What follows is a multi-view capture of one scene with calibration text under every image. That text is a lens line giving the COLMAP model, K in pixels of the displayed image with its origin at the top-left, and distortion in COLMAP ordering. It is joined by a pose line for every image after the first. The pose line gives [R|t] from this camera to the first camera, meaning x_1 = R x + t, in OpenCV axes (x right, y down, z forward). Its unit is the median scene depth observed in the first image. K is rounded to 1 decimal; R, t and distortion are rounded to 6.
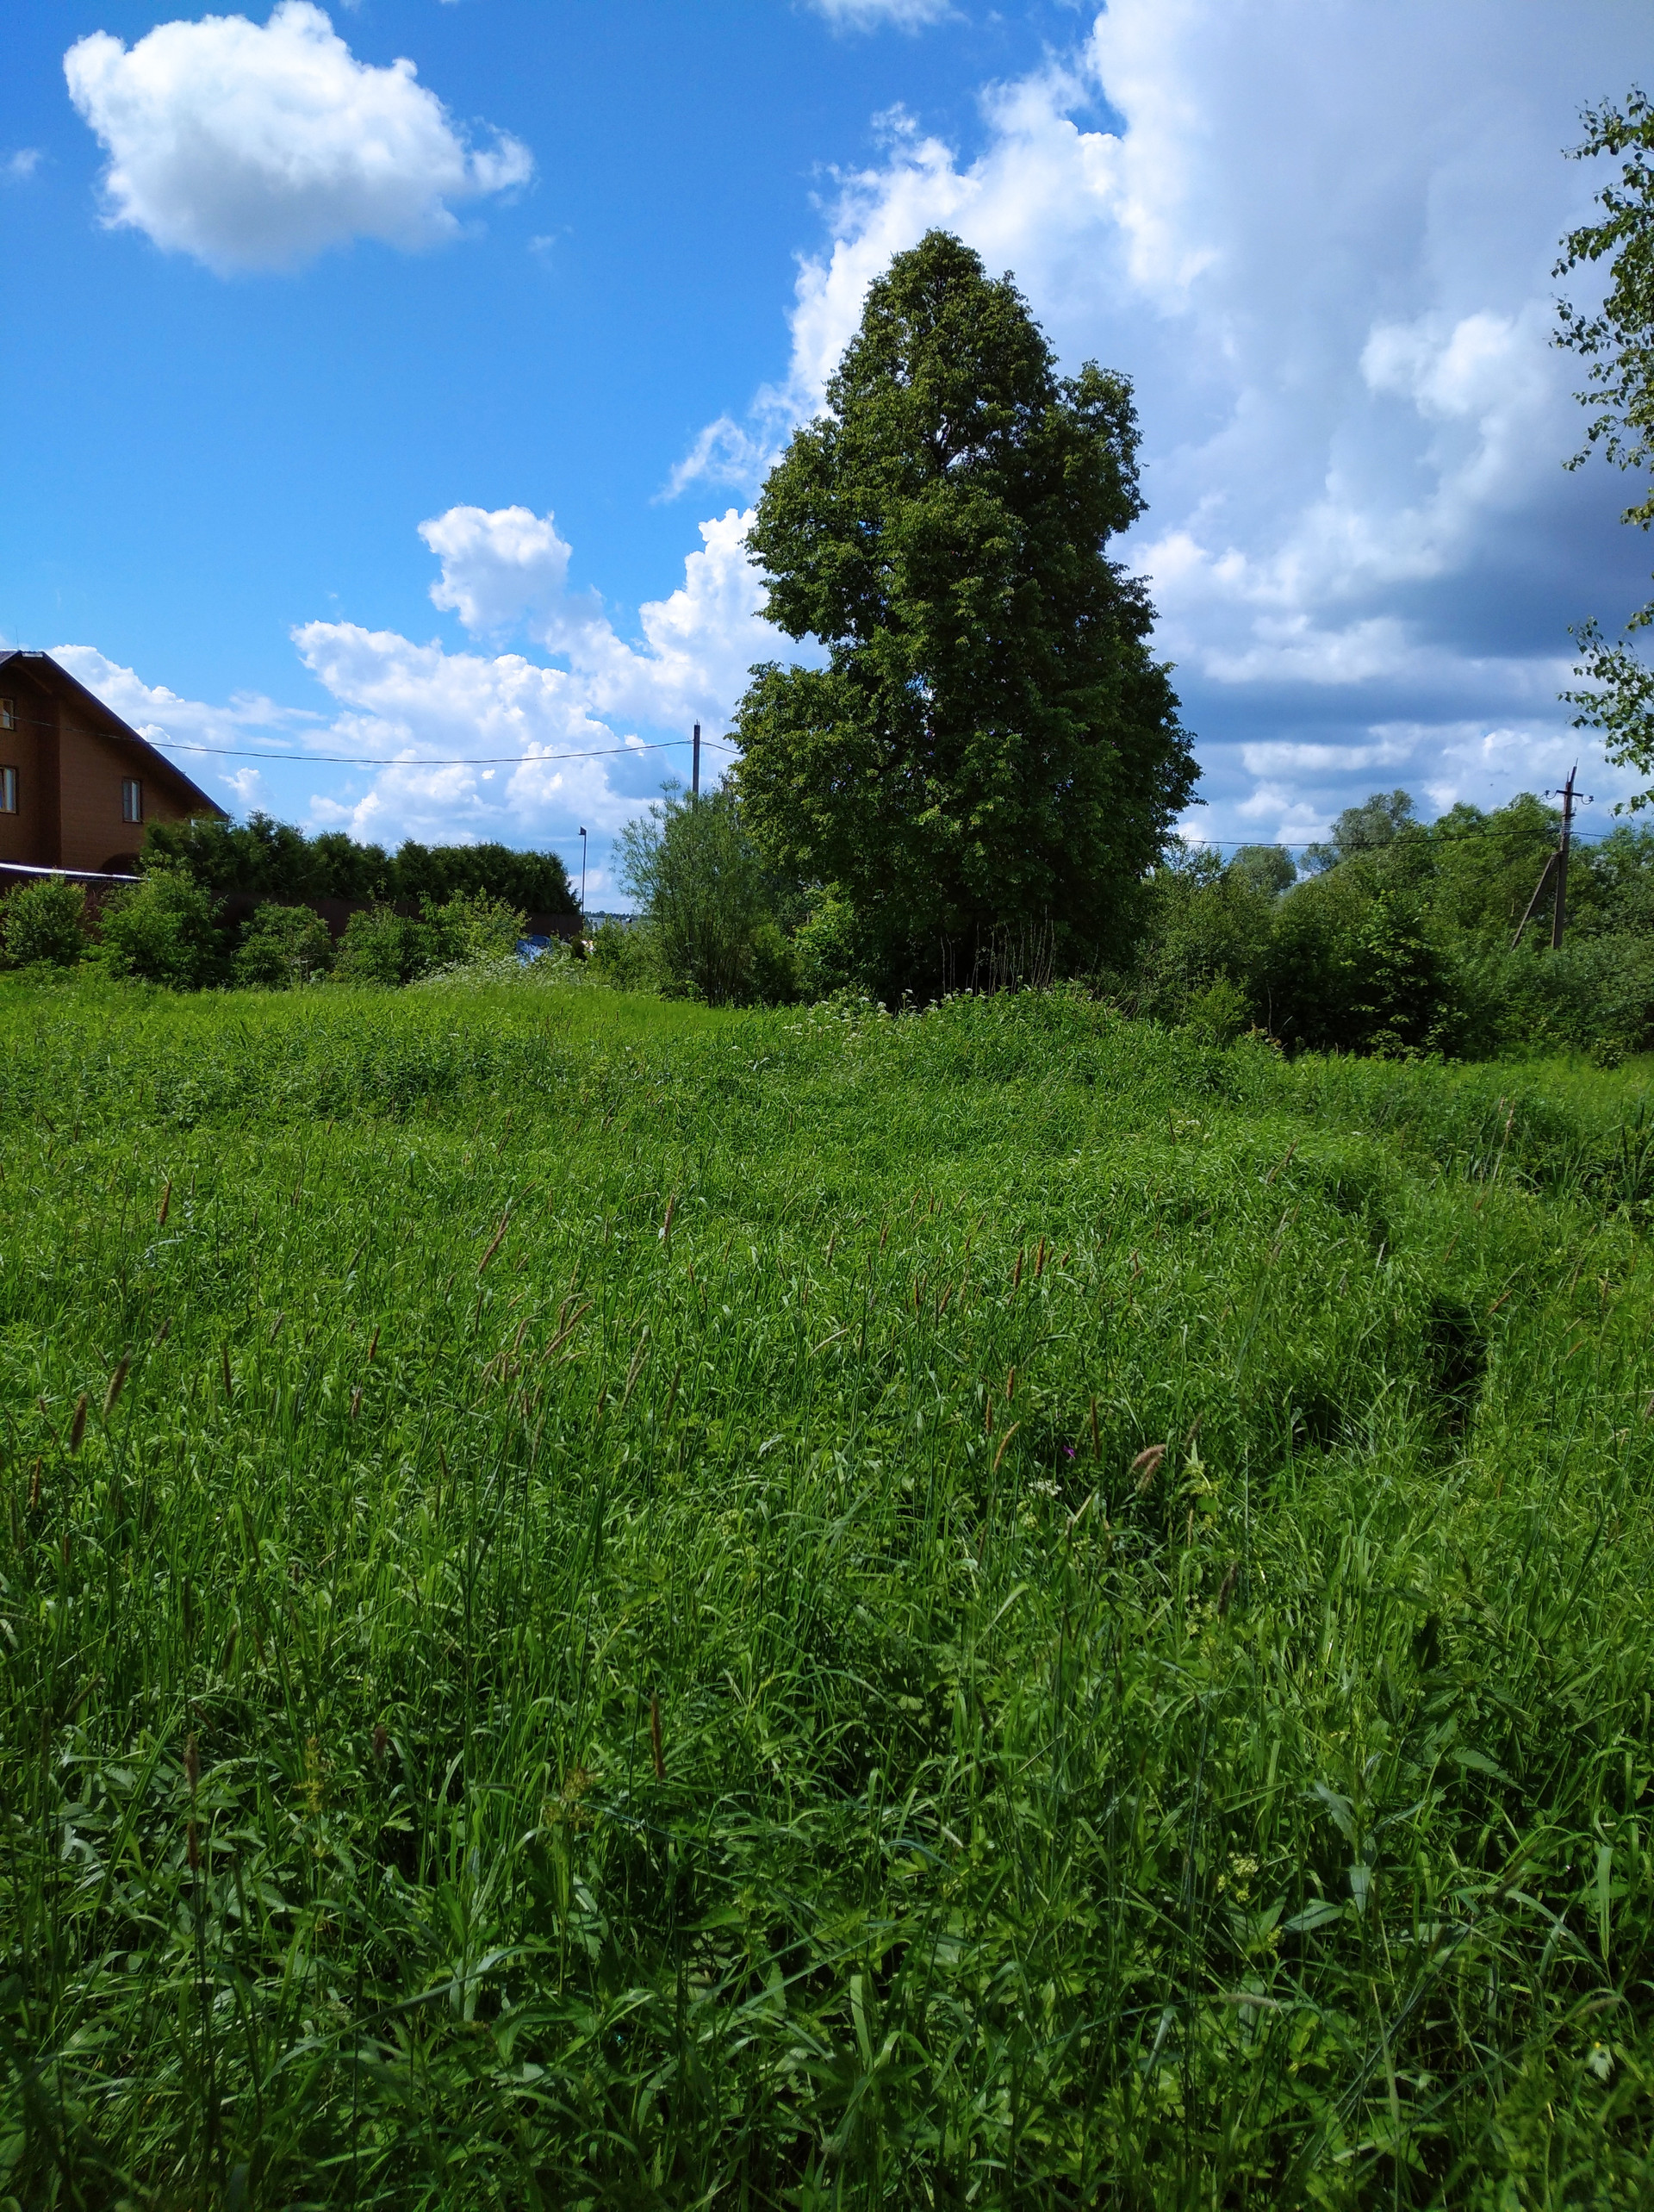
lens RADIAL K [[1772.4, 0, 816.5], [0, 1772.4, 1119.1], [0, 0, 1]] dist [-0.008314, -0.022822]
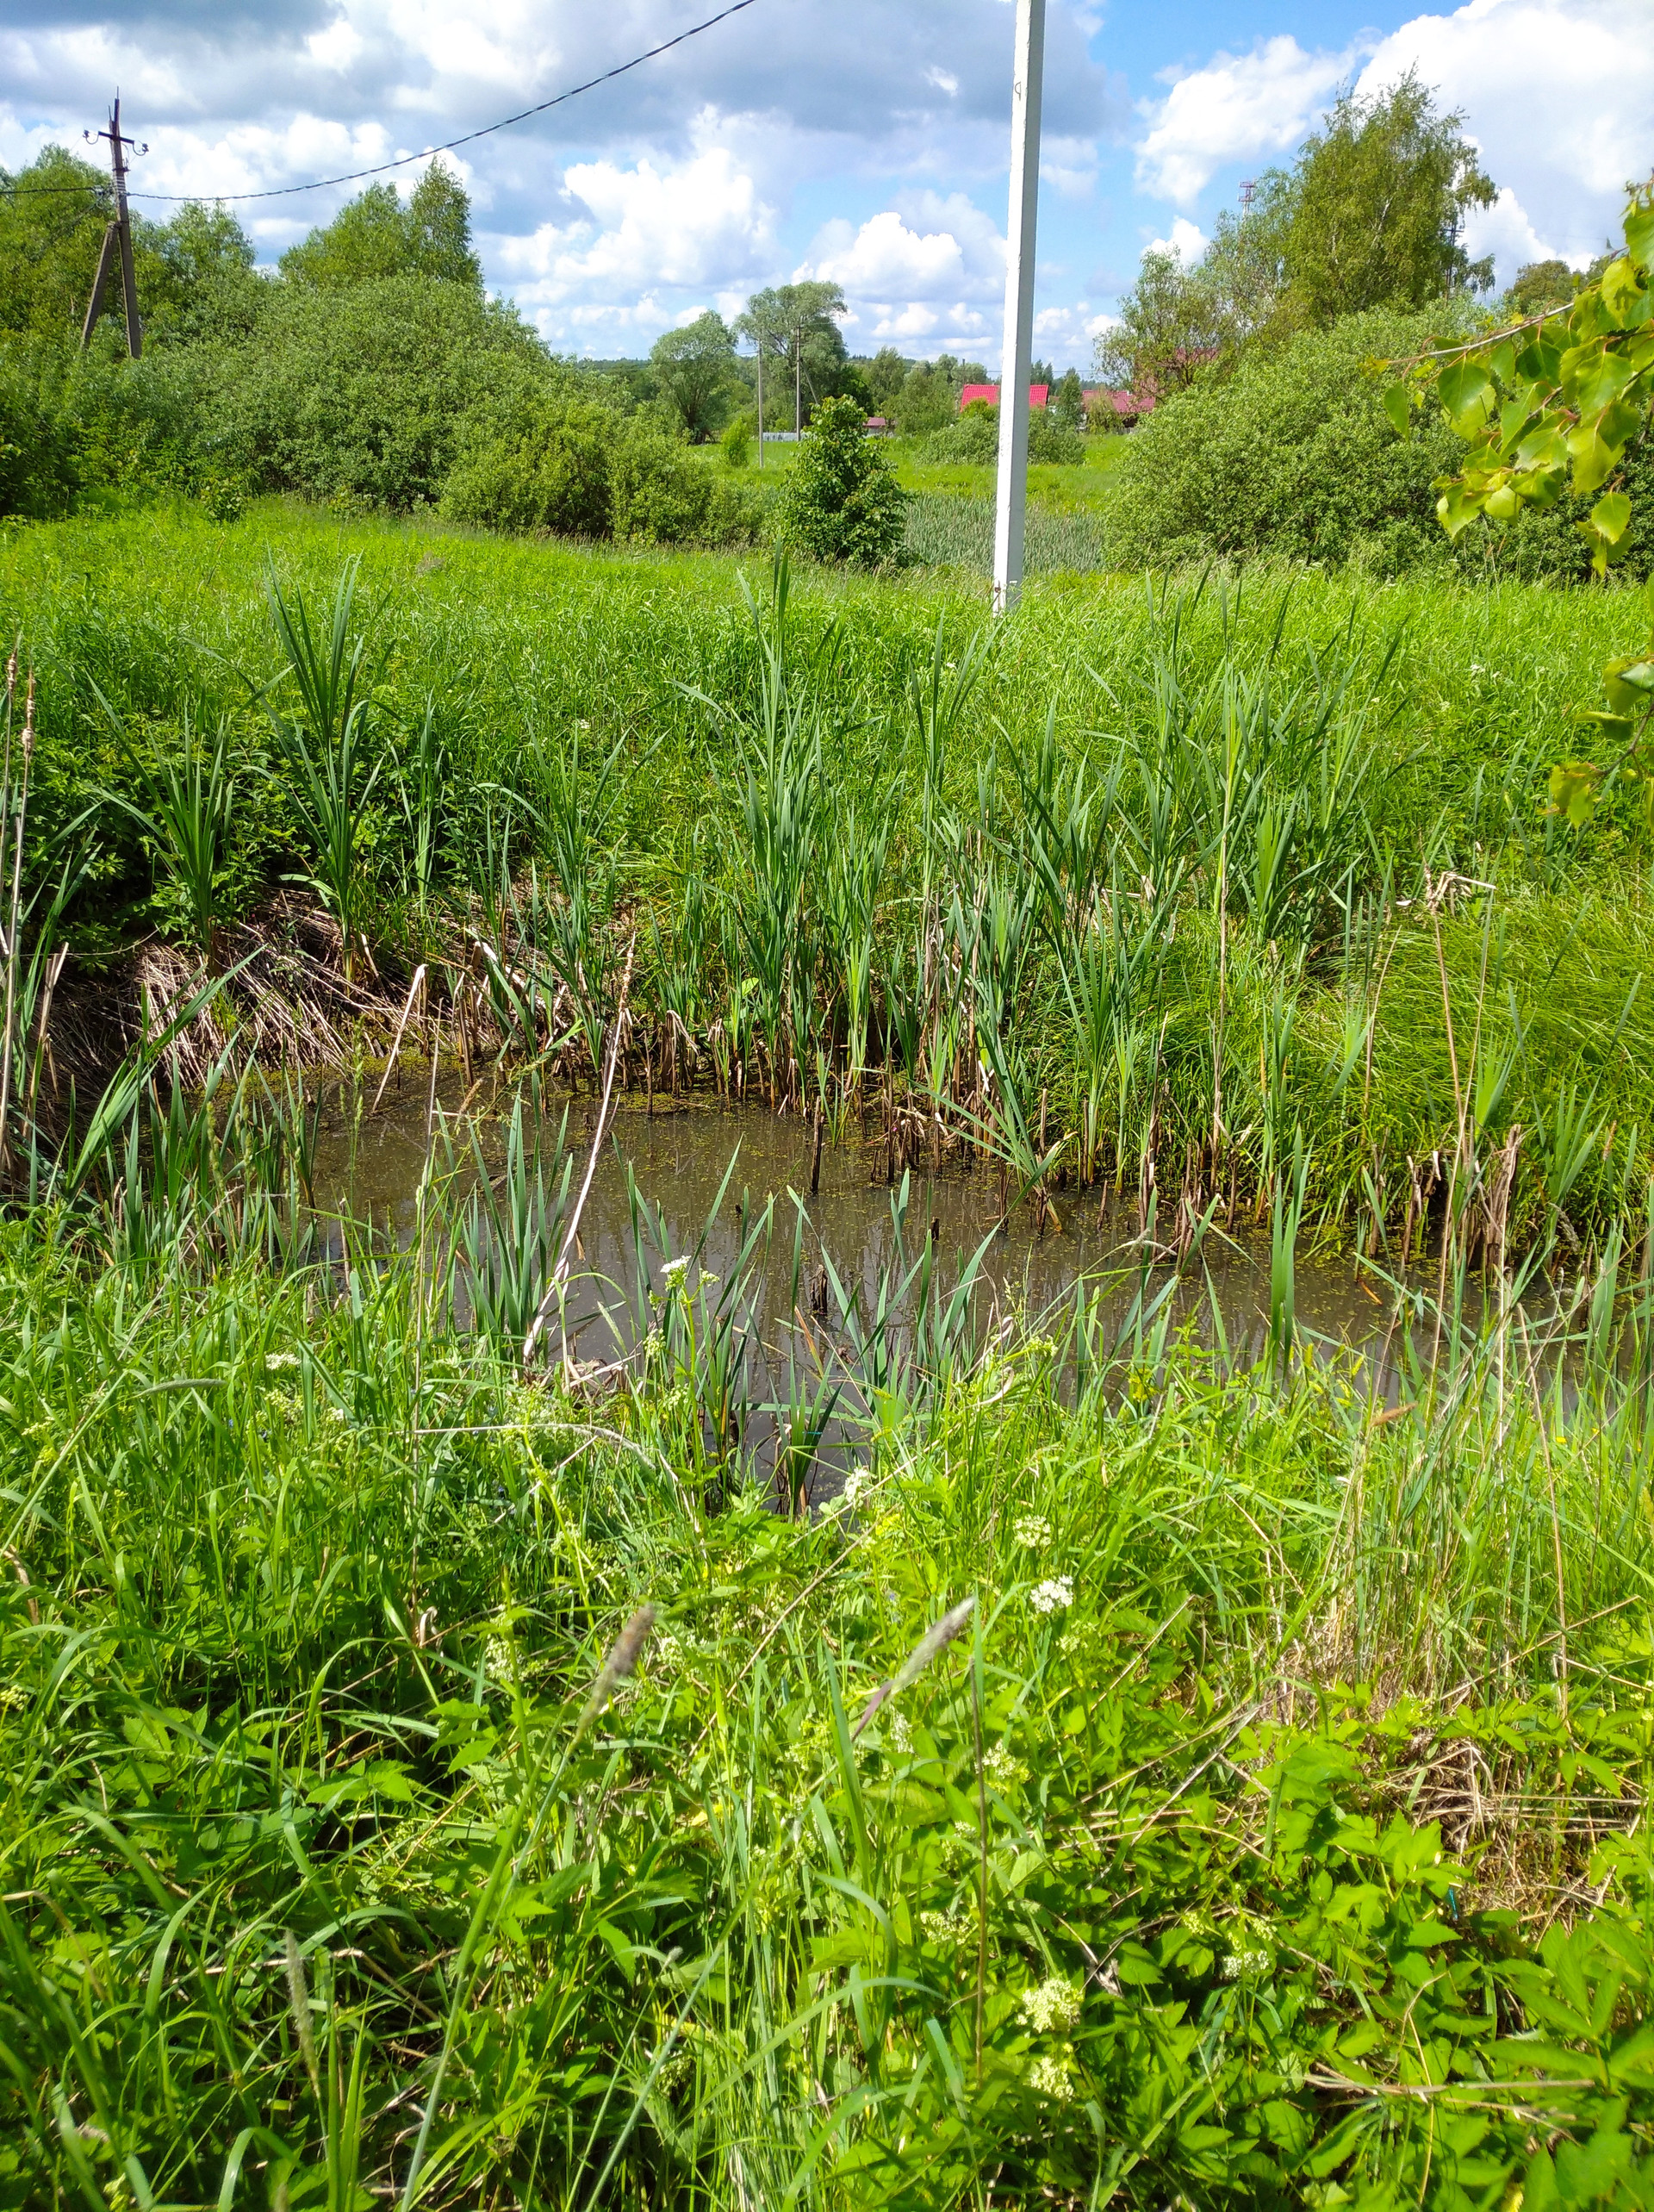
lens RADIAL K [[1772.4, 0, 824.8], [0, 1772.4, 1112.5], [0, 0, 1]] dist [-0.008314, -0.022822]
pose [[0.741135, -0.260575, 0.618725, 0.076187], [0.066665, 0.945613, 0.318389, -0.008974], [-0.668038, -0.194721, 0.718198, 0.173851]]
